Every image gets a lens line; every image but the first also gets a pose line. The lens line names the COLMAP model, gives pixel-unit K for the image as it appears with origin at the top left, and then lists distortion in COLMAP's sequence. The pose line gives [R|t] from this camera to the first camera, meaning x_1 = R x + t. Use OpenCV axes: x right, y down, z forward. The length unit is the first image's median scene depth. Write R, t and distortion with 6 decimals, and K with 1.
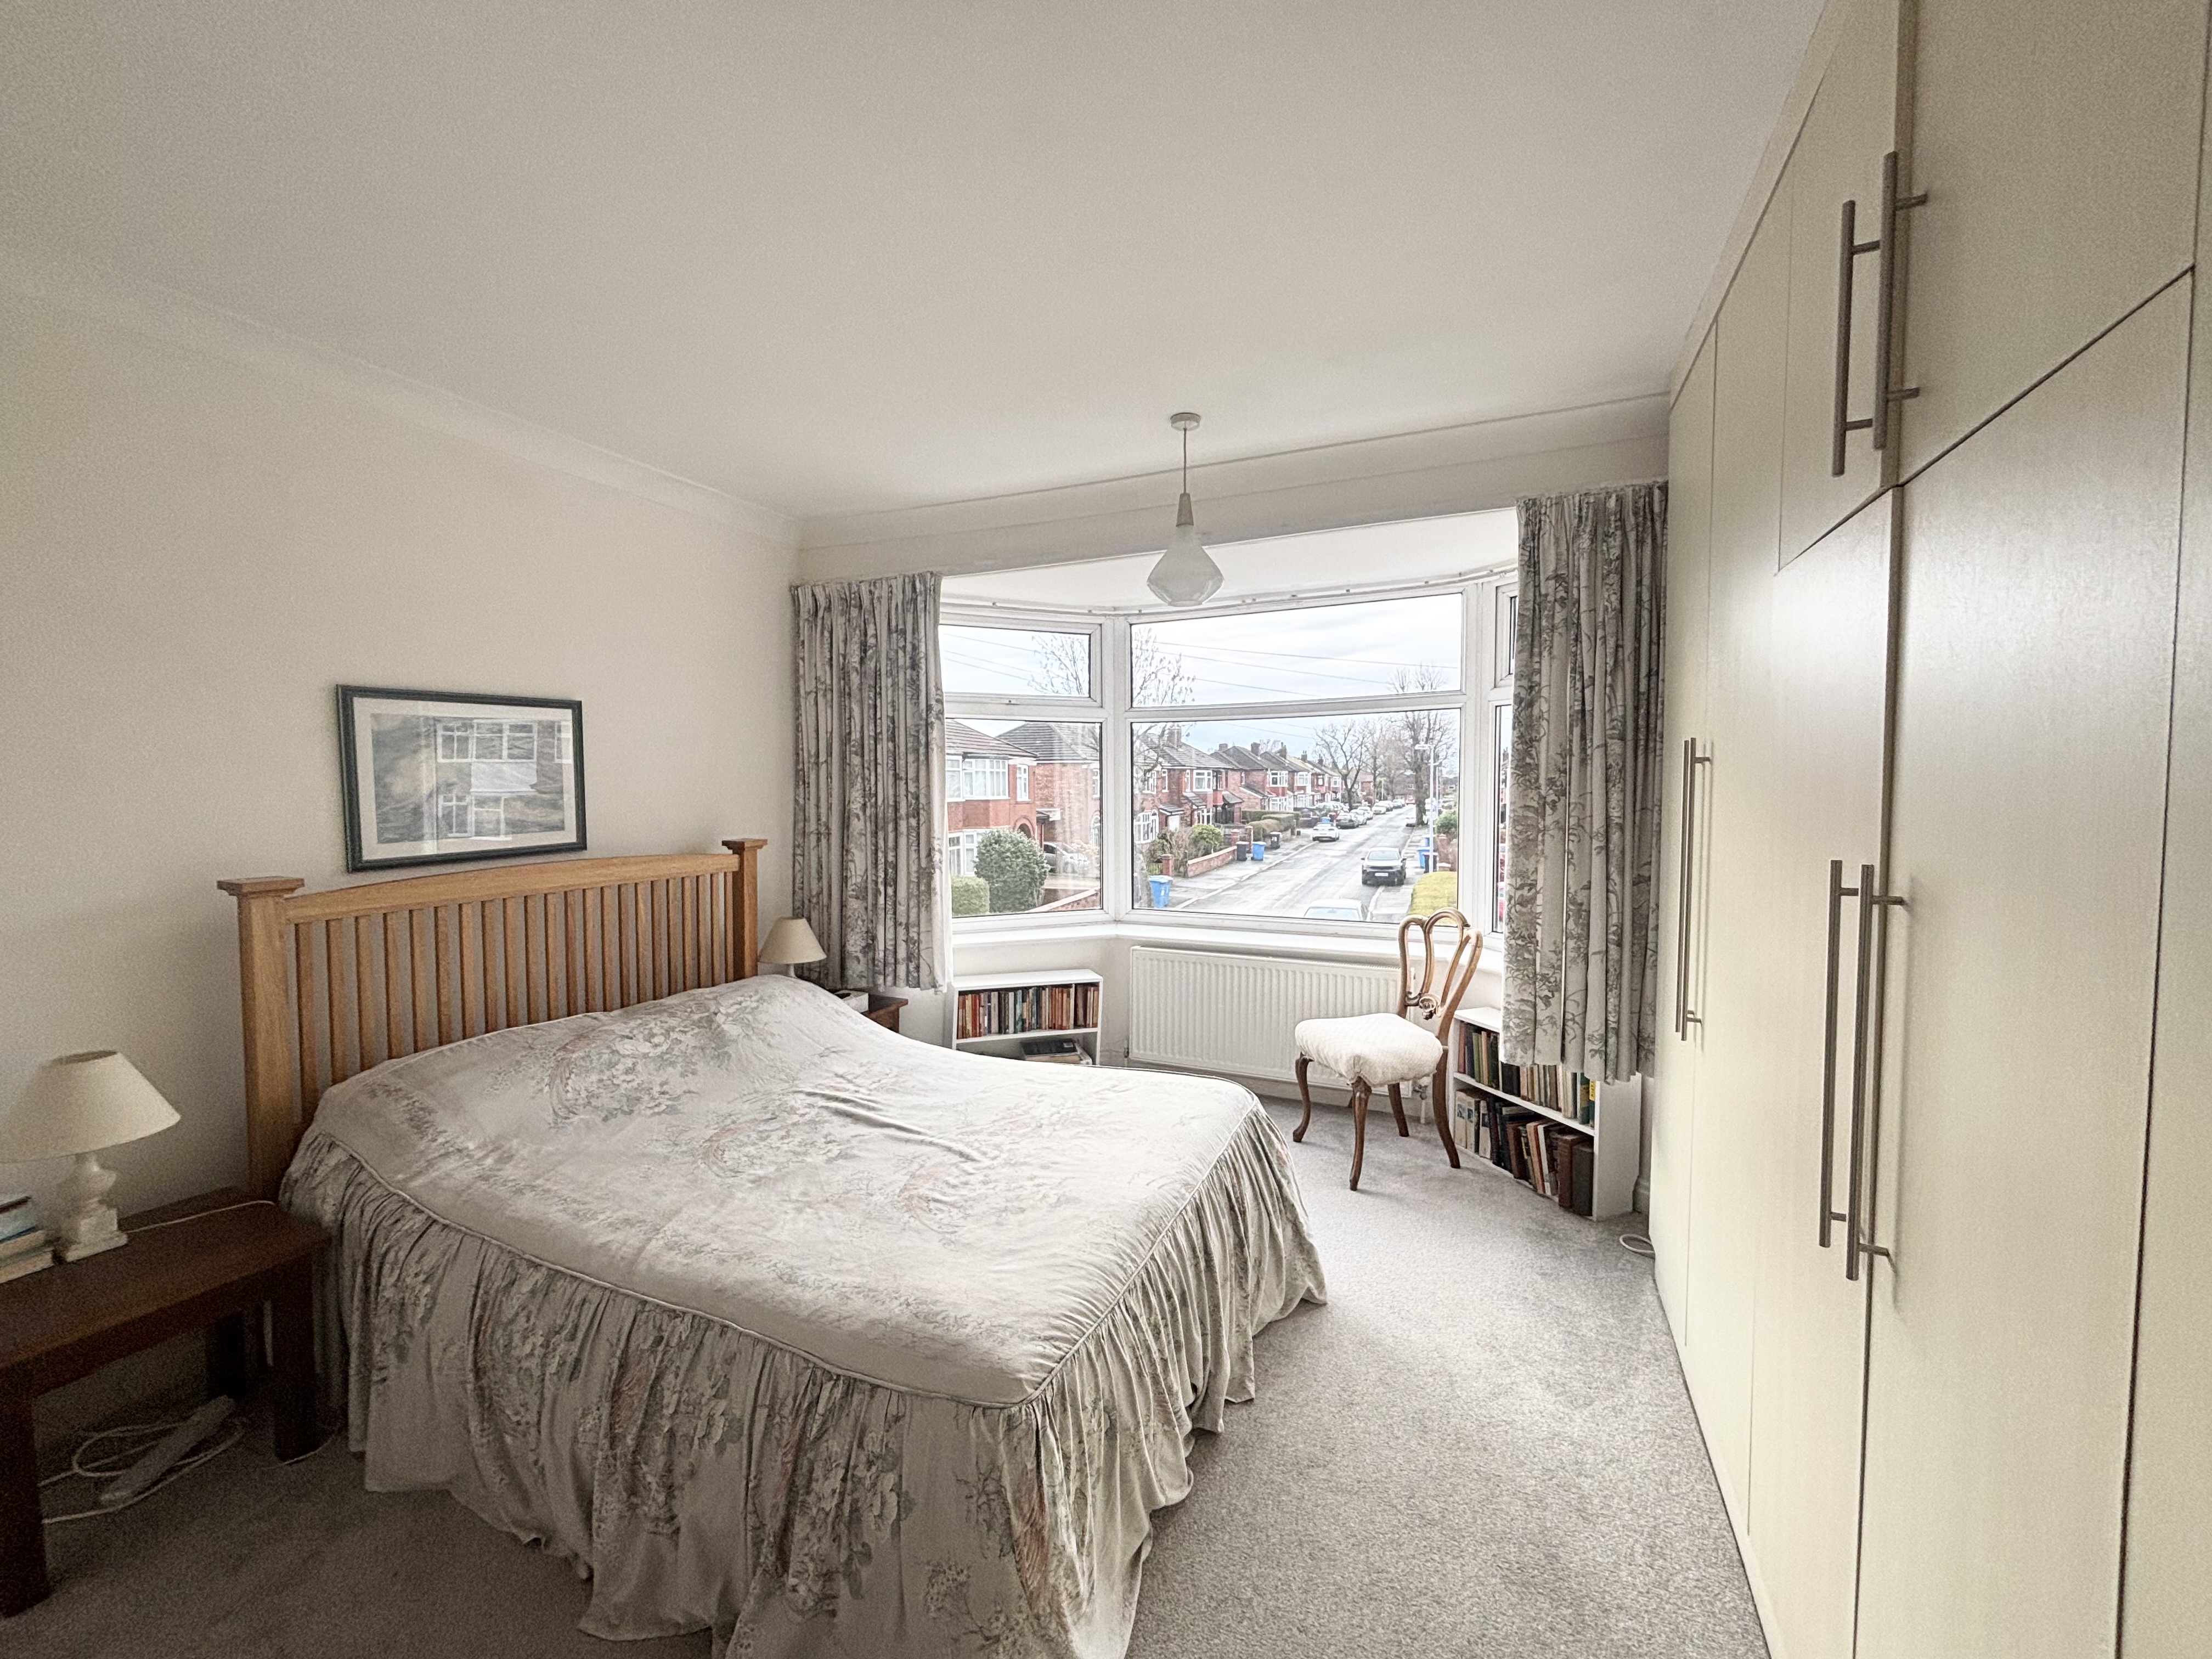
lens RADIAL K [[882.6, 0, 1103.5], [0, 882.6, 825.0], [0, 0, 1]] dist [-0.005534, -0.003003]
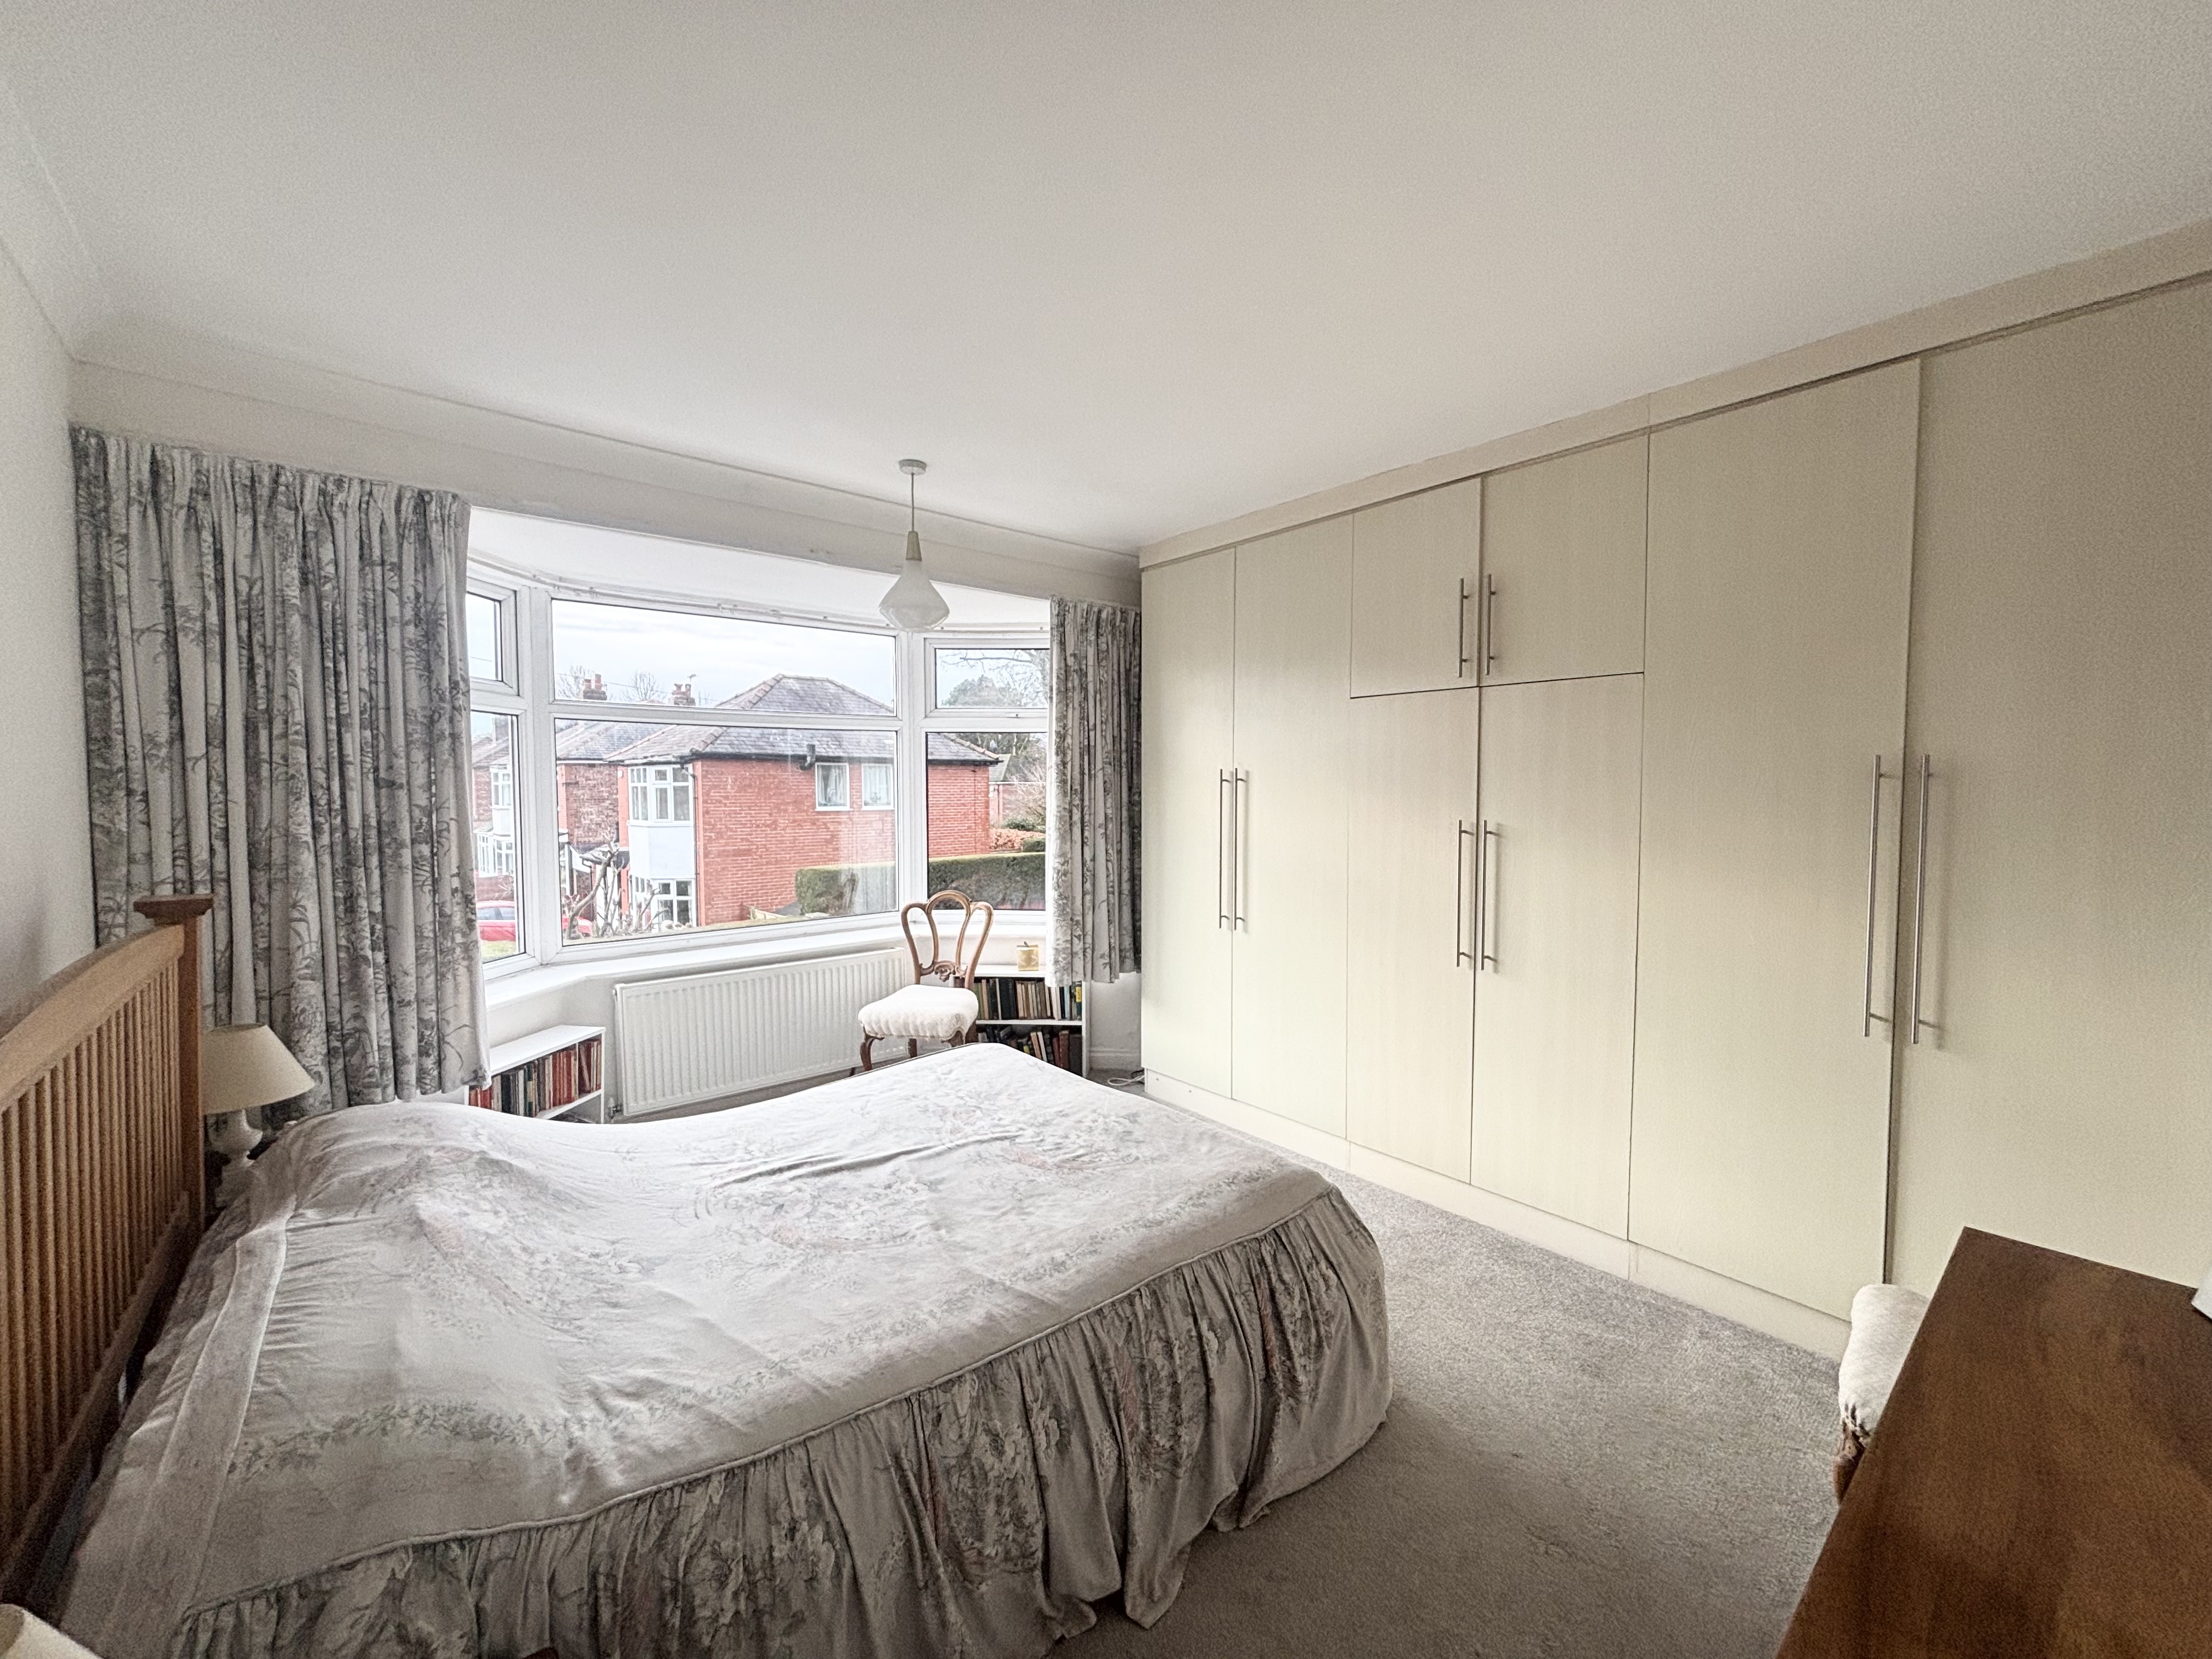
lens RADIAL K [[882.6, 0, 1097.7], [0, 882.6, 826.6], [0, 0, 1]] dist [-0.005534, -0.003003]
pose [[0.438014, -0.032318, 0.898387, -0.819670], [0.044819, 0.998896, 0.014081, -0.010334], [-0.897850, 0.034097, 0.438979, 0.319390]]
